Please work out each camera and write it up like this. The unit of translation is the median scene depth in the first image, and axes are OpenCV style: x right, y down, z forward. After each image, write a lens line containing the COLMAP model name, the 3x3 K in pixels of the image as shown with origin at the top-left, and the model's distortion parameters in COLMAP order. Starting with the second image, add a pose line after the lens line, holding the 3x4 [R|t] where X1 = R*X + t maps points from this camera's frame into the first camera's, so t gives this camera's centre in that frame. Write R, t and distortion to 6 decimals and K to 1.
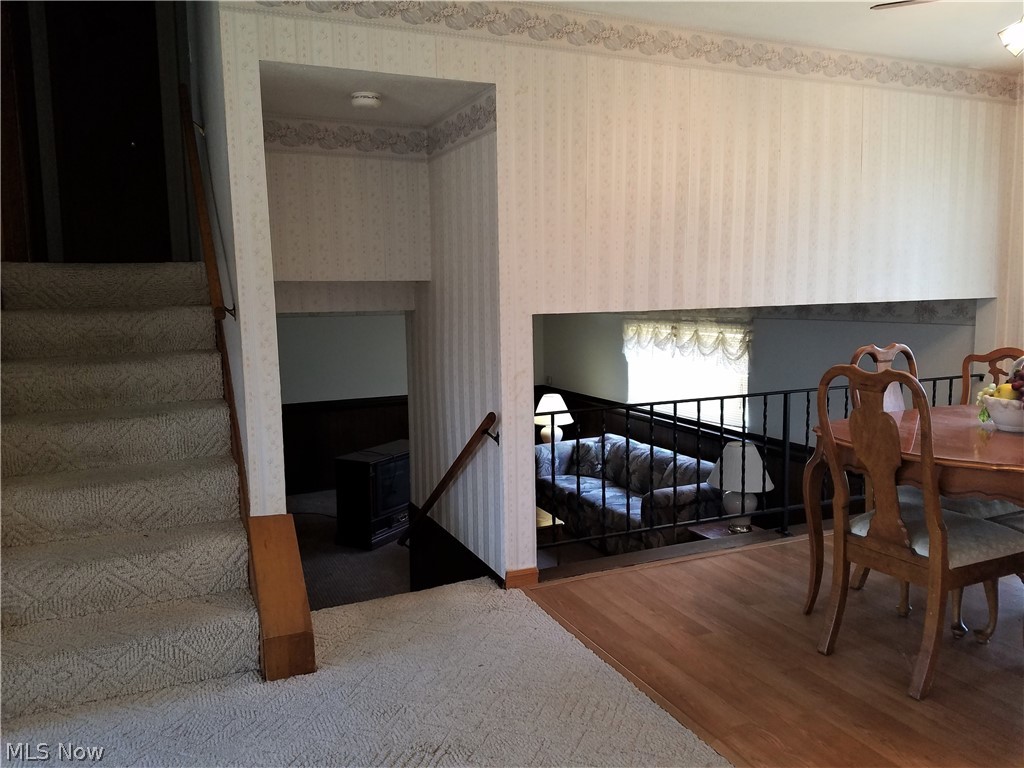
lens RADIAL K [[785.7, 0, 512.0], [0, 785.7, 384.0], [0, 0, 1]] dist [-0.014197, -0.007342]
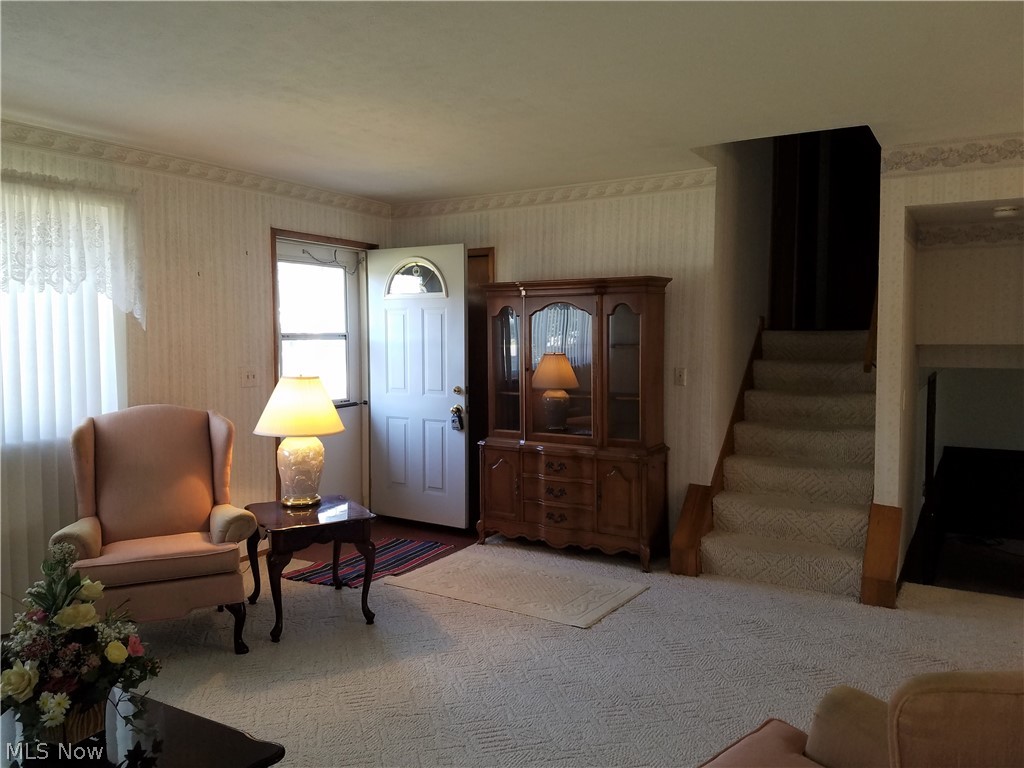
lens RADIAL K [[785.7, 0, 512.0], [0, 785.7, 384.0], [0, 0, 1]] dist [-0.014197, -0.007342]
pose [[0.567801, 0.064126, -0.820664, 0.504222], [-0.099578, 0.994990, 0.008852, -0.004278], [0.817121, 0.076694, 0.571342, -0.465096]]
